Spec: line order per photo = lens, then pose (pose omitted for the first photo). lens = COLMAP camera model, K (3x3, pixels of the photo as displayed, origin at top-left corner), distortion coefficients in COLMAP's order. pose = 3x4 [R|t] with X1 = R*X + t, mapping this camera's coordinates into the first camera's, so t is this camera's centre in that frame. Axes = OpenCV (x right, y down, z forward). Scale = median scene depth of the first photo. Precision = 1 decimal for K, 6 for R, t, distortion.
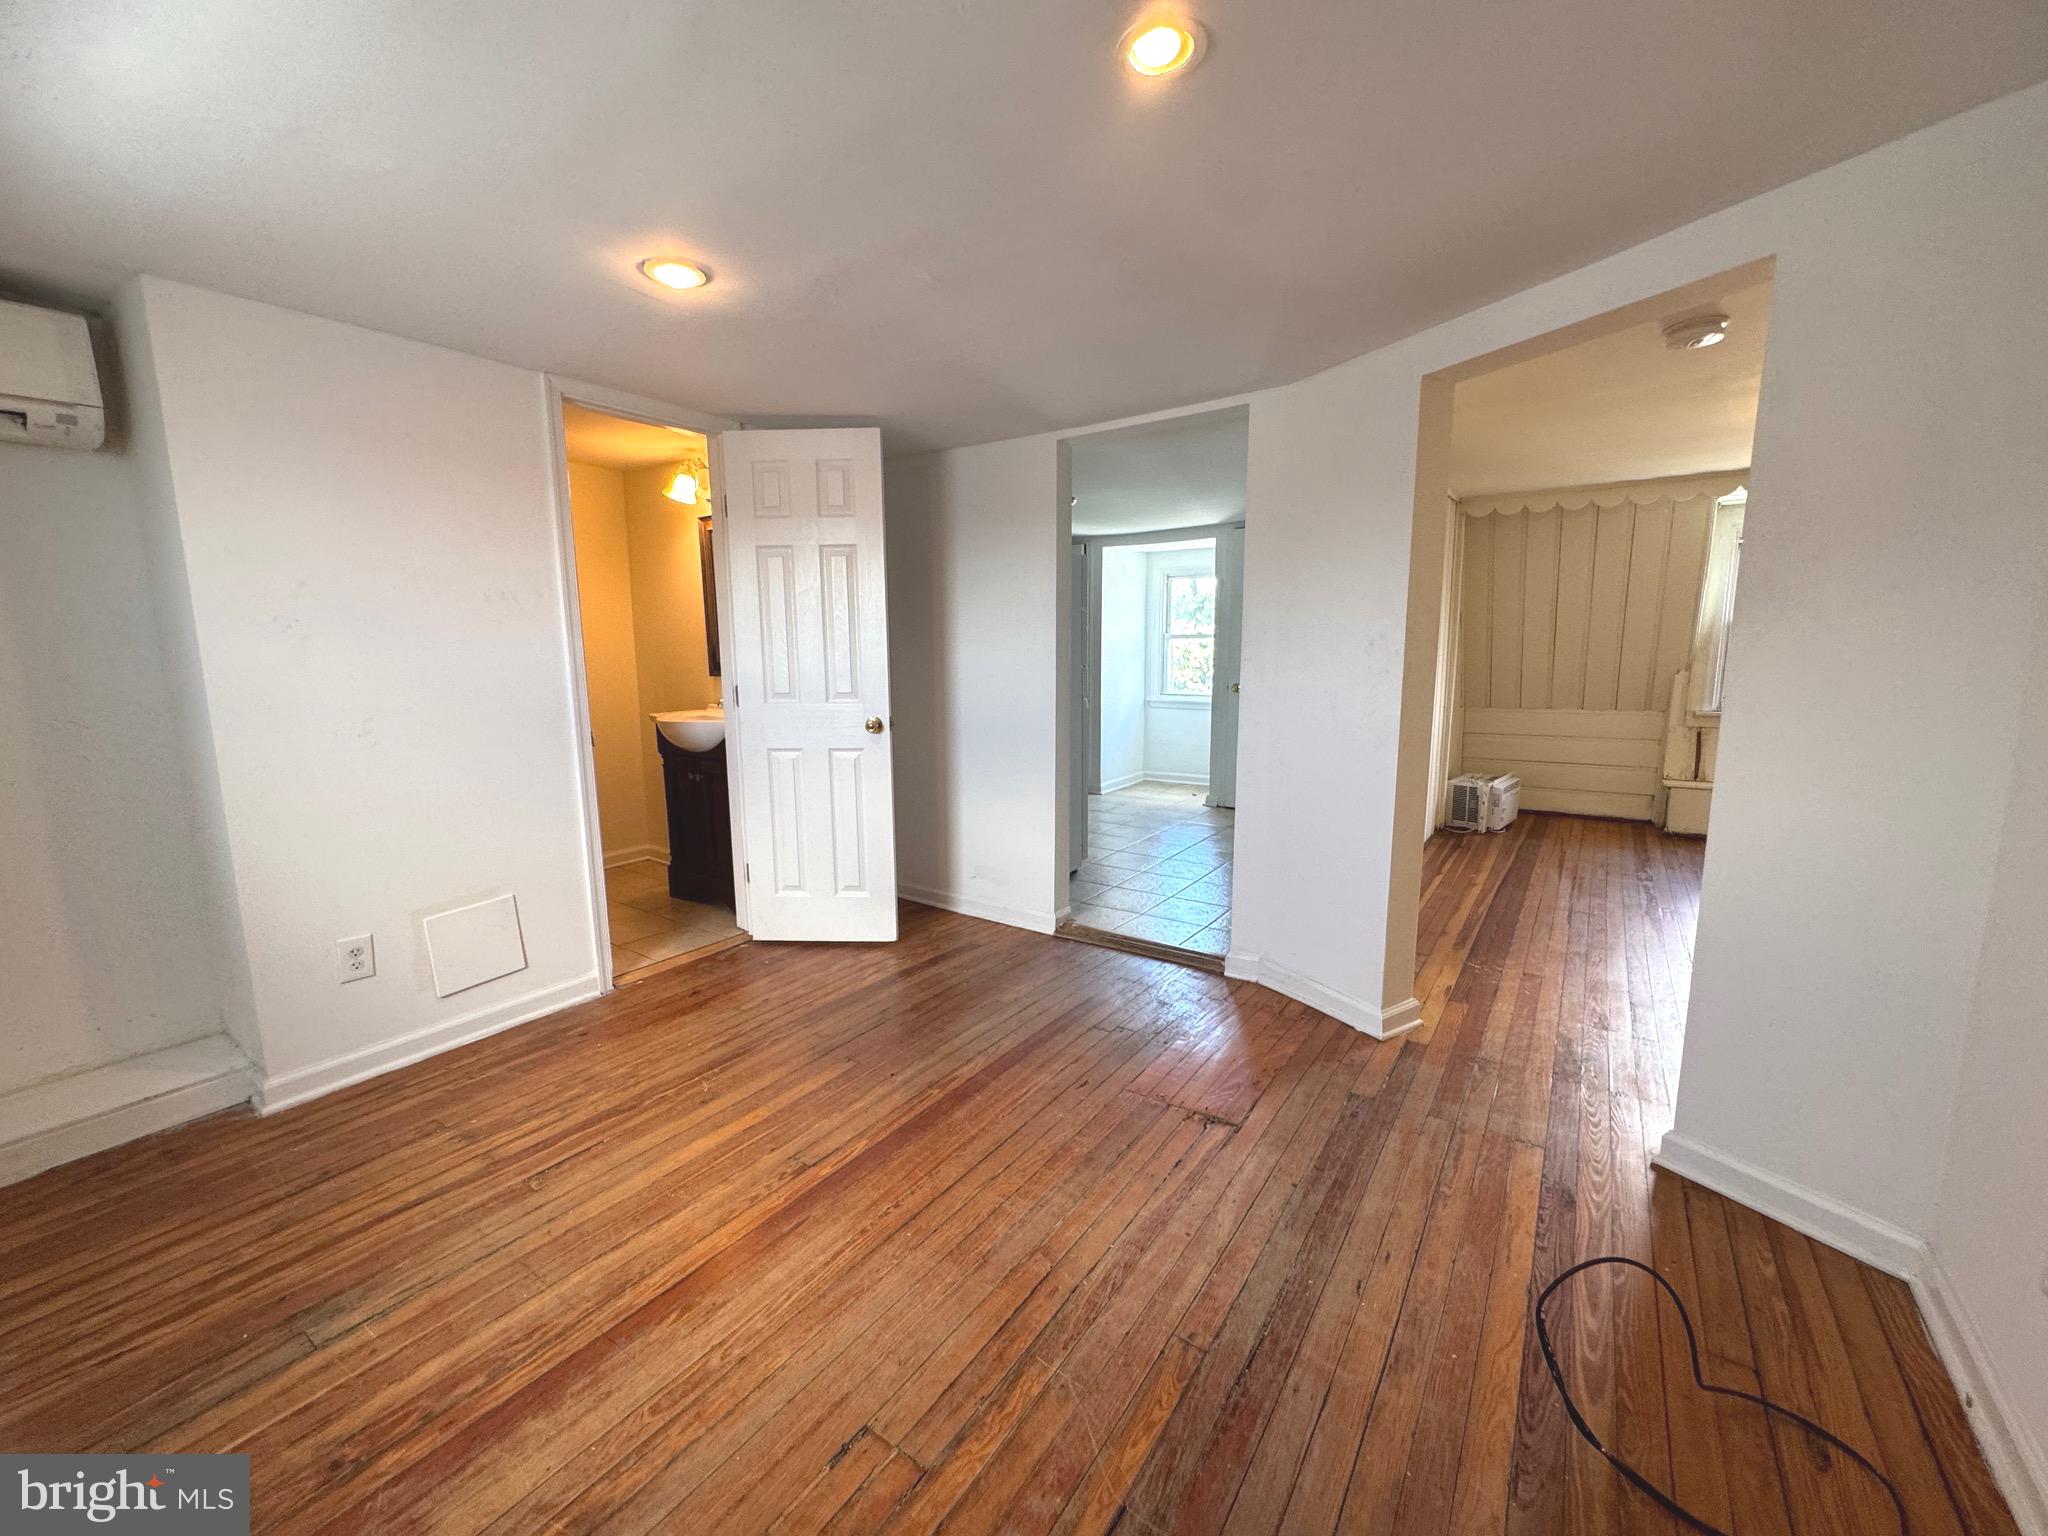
lens RADIAL K [[820.1, 0, 1022.5], [0, 820.1, 765.6], [0, 0, 1]] dist [-0.001233, -0.000114]
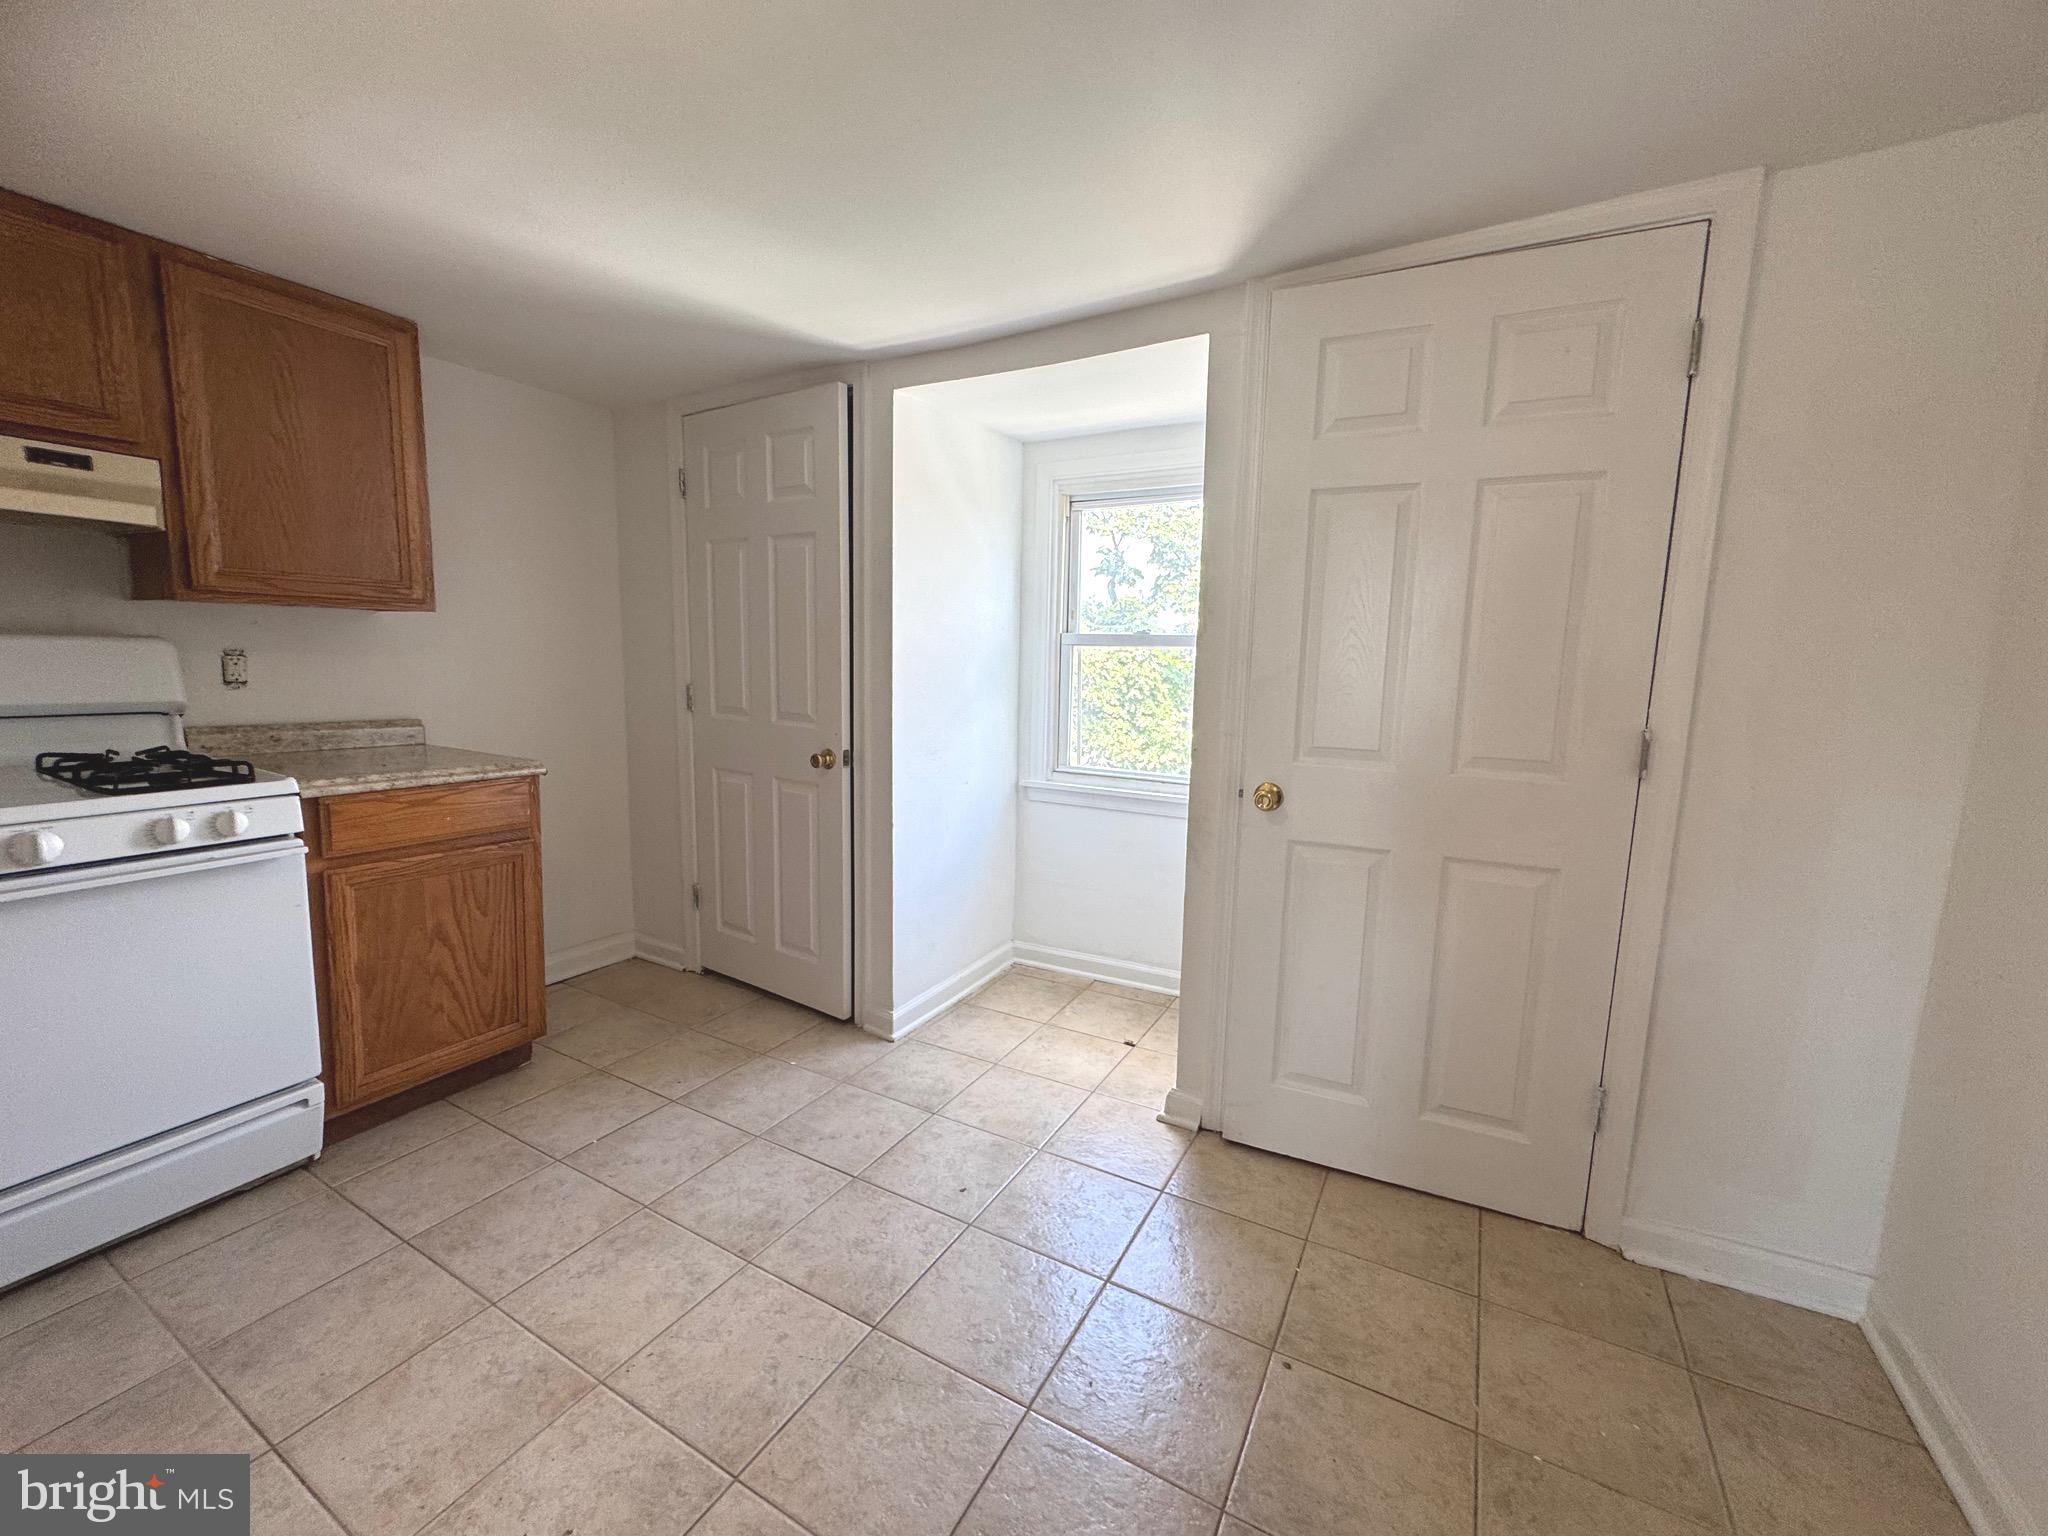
lens RADIAL K [[820.1, 0, 1022.5], [0, 820.1, 765.6], [0, 0, 1]] dist [-0.001233, -0.000114]
pose [[0.994558, 0.015332, 0.103053, 0.114722], [-0.013804, 0.999784, -0.015527, -0.089020], [-0.103269, 0.014020, 0.994555, 0.604614]]
